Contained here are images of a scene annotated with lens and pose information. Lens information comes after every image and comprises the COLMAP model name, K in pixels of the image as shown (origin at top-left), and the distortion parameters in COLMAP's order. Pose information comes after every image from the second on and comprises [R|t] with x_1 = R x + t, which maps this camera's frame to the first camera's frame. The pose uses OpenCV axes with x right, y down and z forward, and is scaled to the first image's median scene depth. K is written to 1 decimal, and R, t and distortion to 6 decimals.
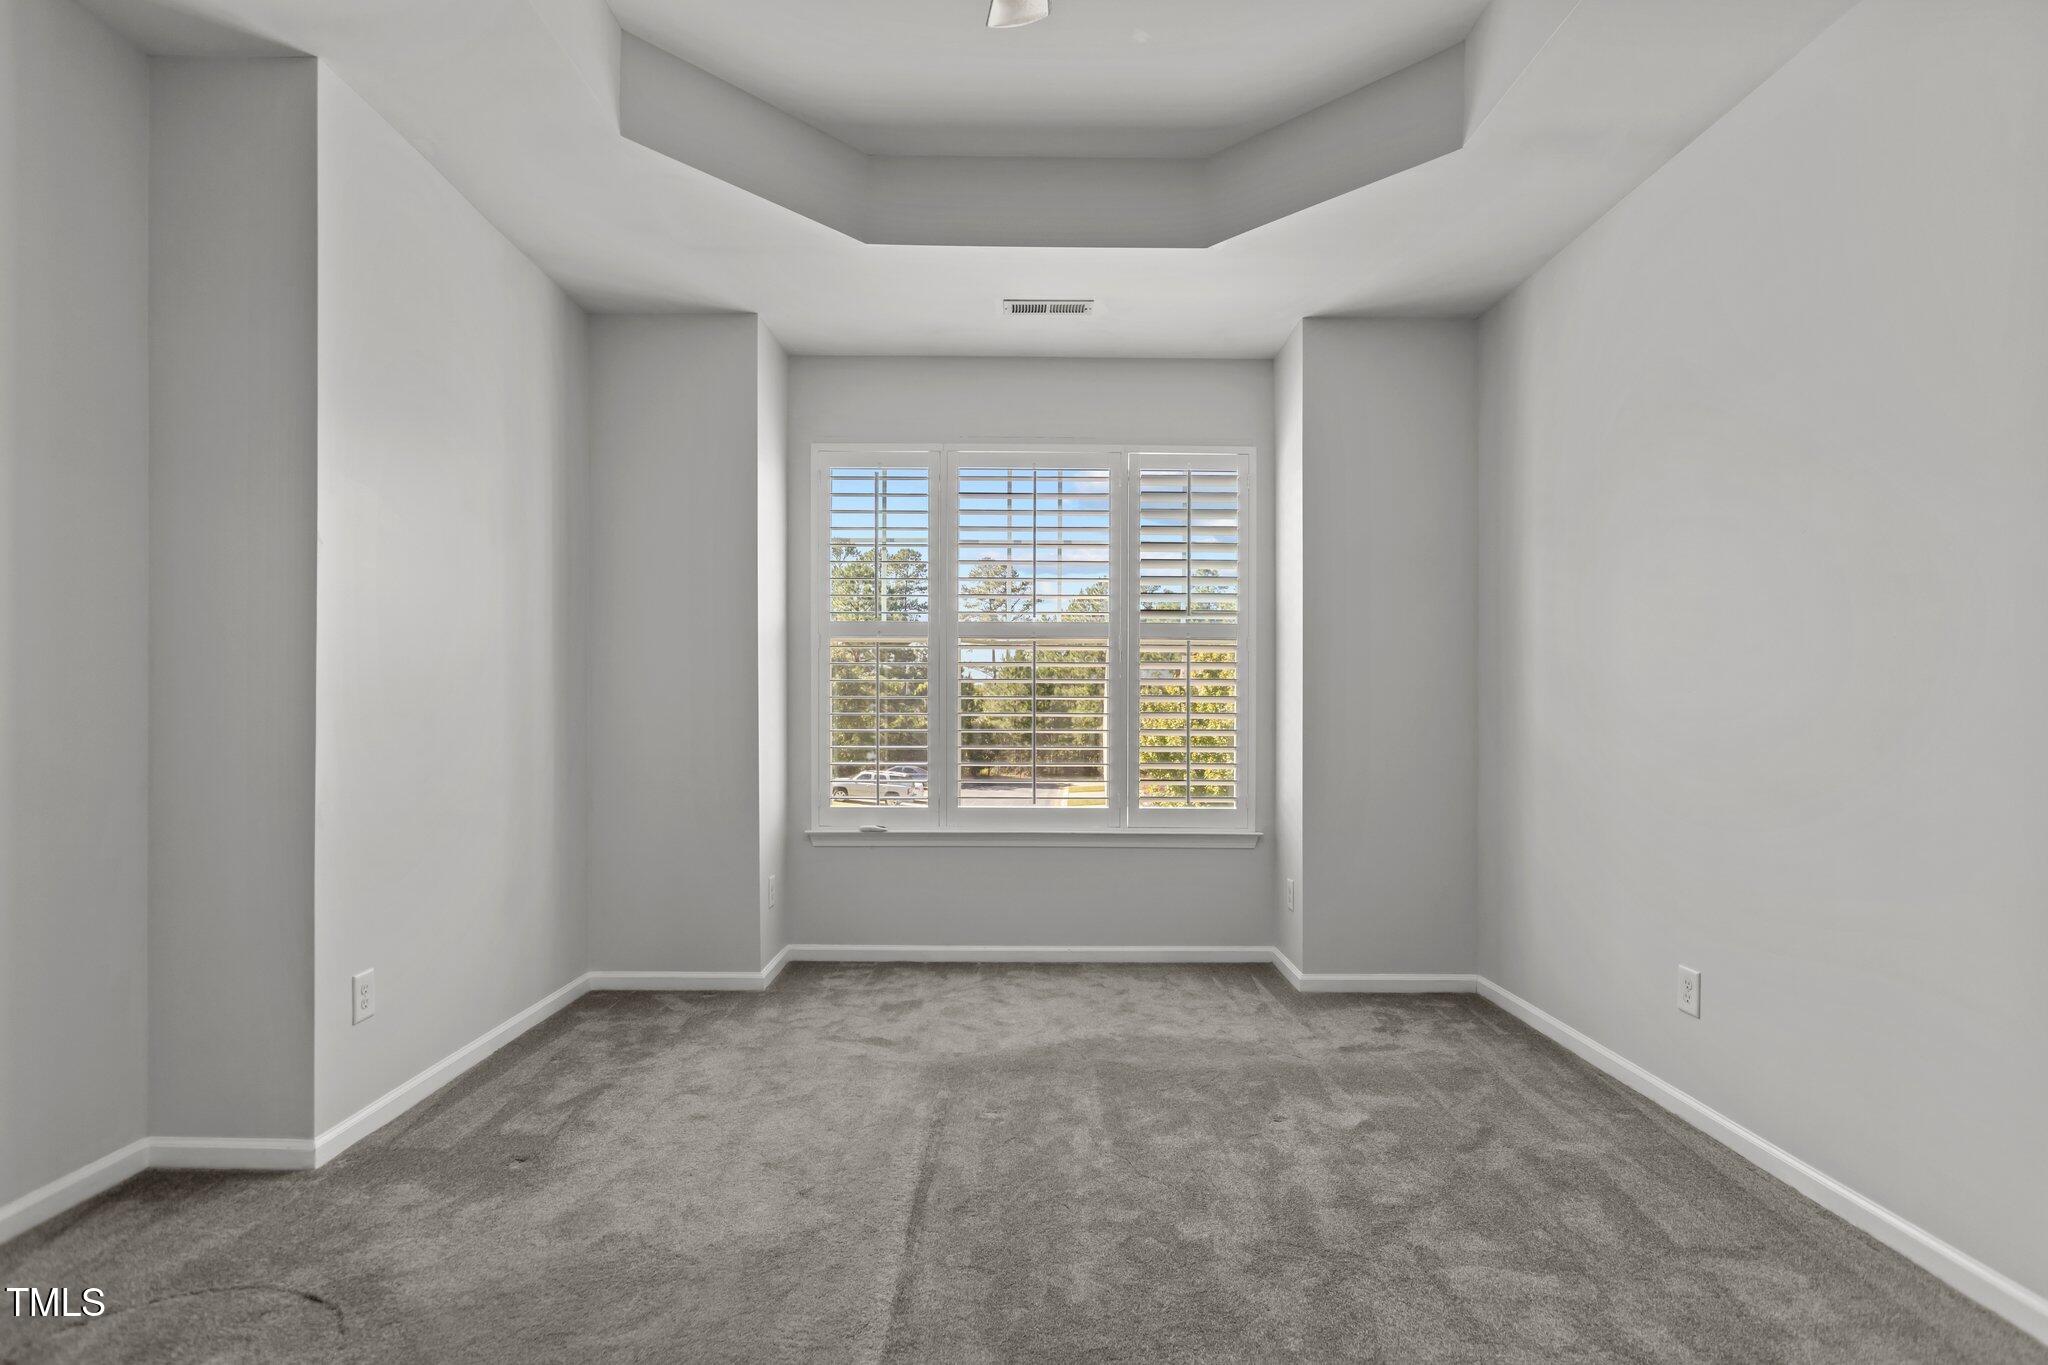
lens RADIAL K [[995.8, 0, 1022.9], [0, 995.8, 693.0], [0, 0, 1]] dist [0.000240, 0.000779]
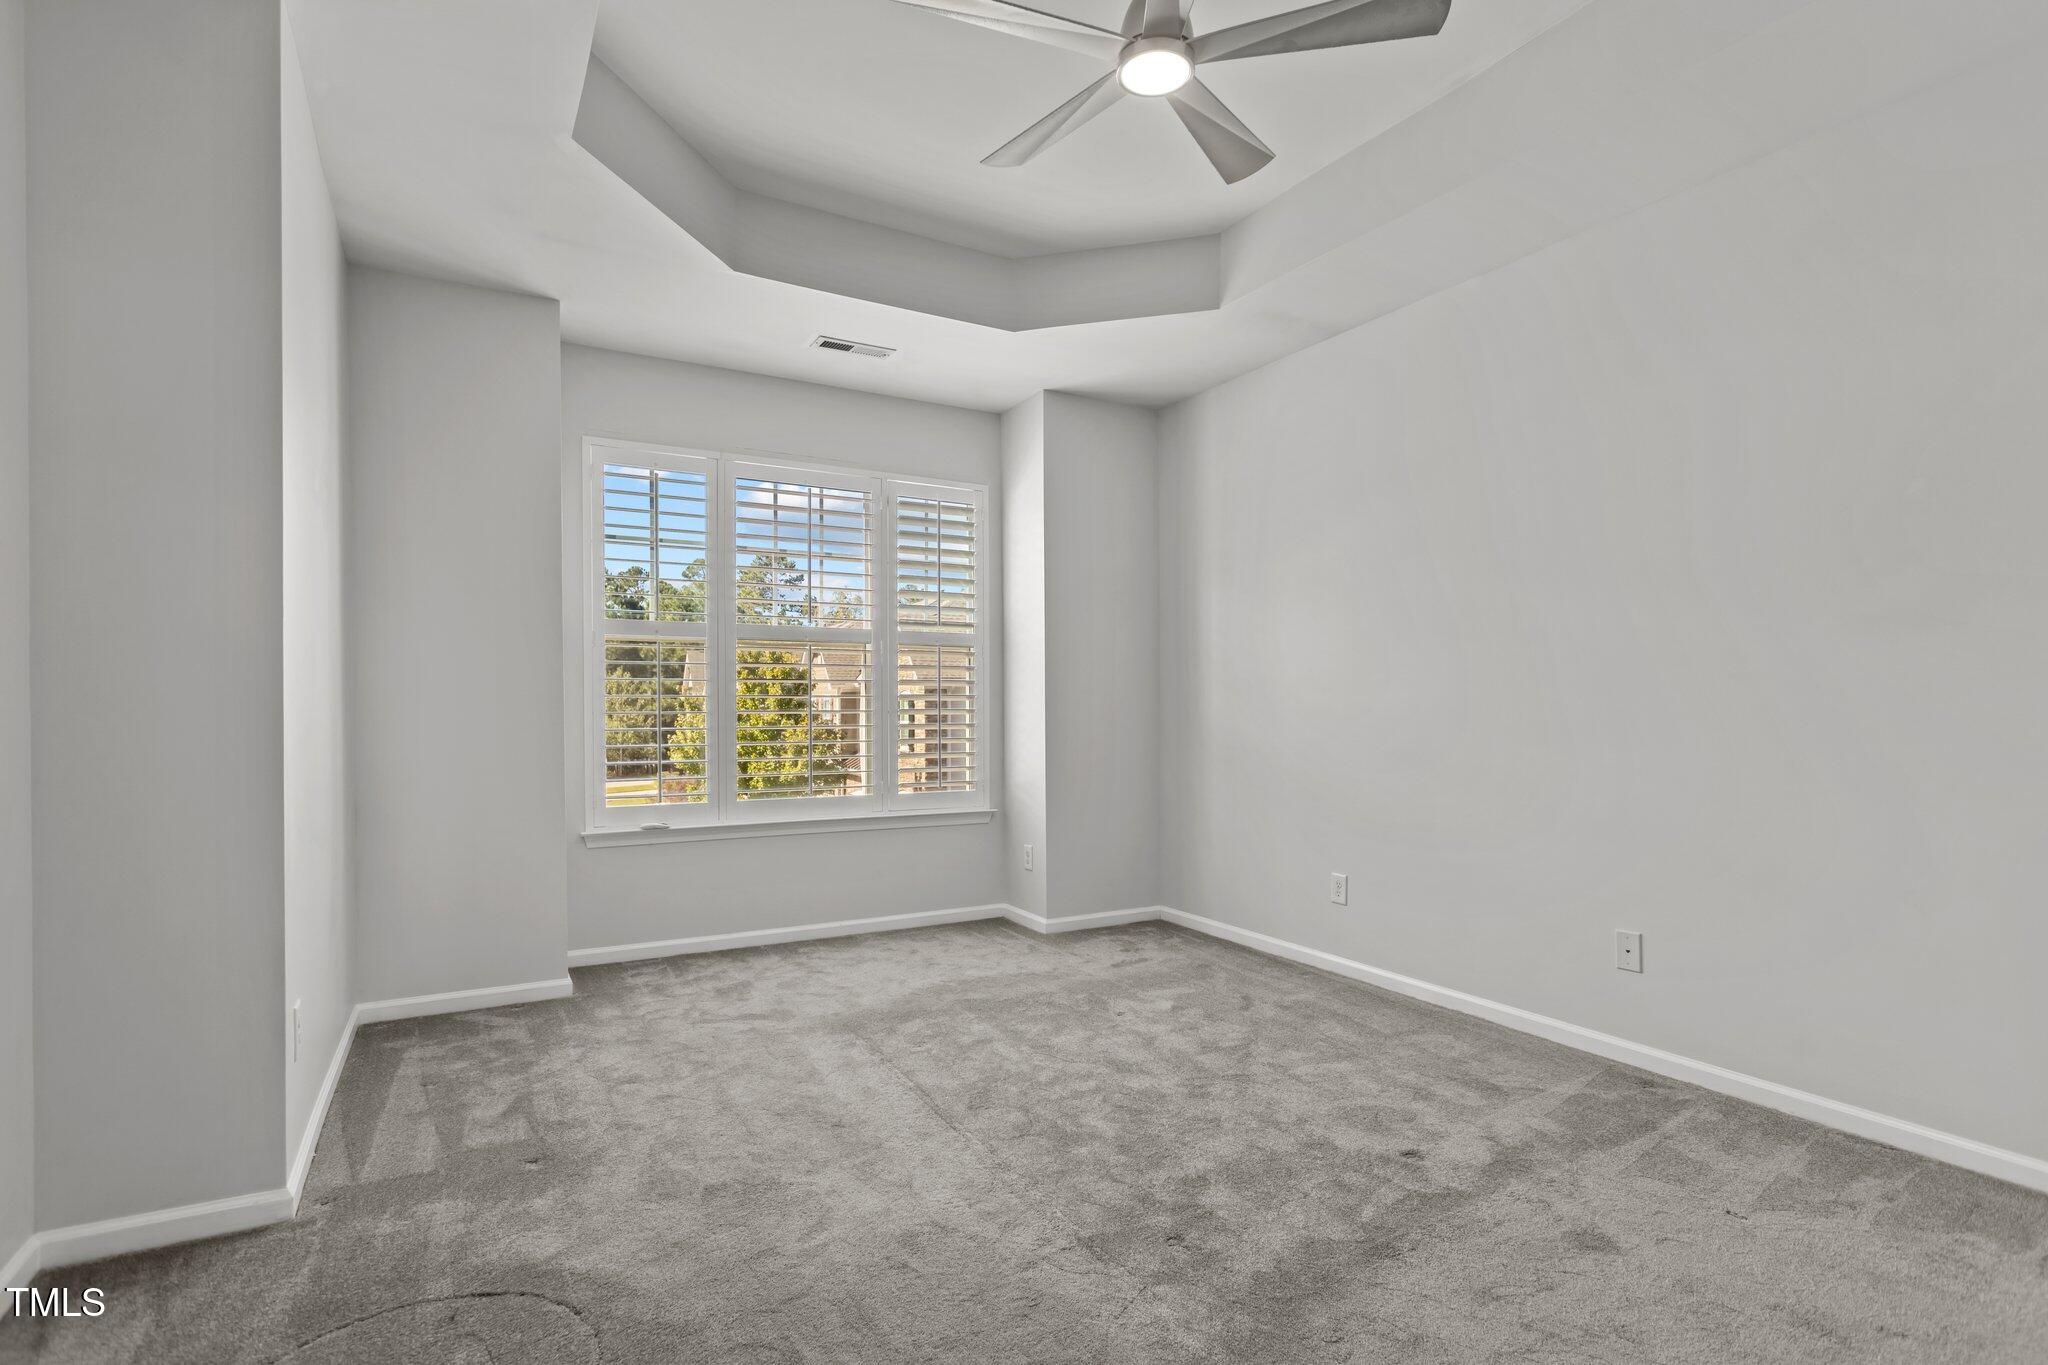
lens RADIAL K [[995.8, 0, 1024.2], [0, 995.8, 687.9], [0, 0, 1]] dist [0.000240, 0.000779]
pose [[0.872836, 0.004408, 0.487993, -0.403576], [-0.003579, 0.999990, -0.002631, -0.003736], [-0.488000, 0.000550, 0.872844, -0.081421]]
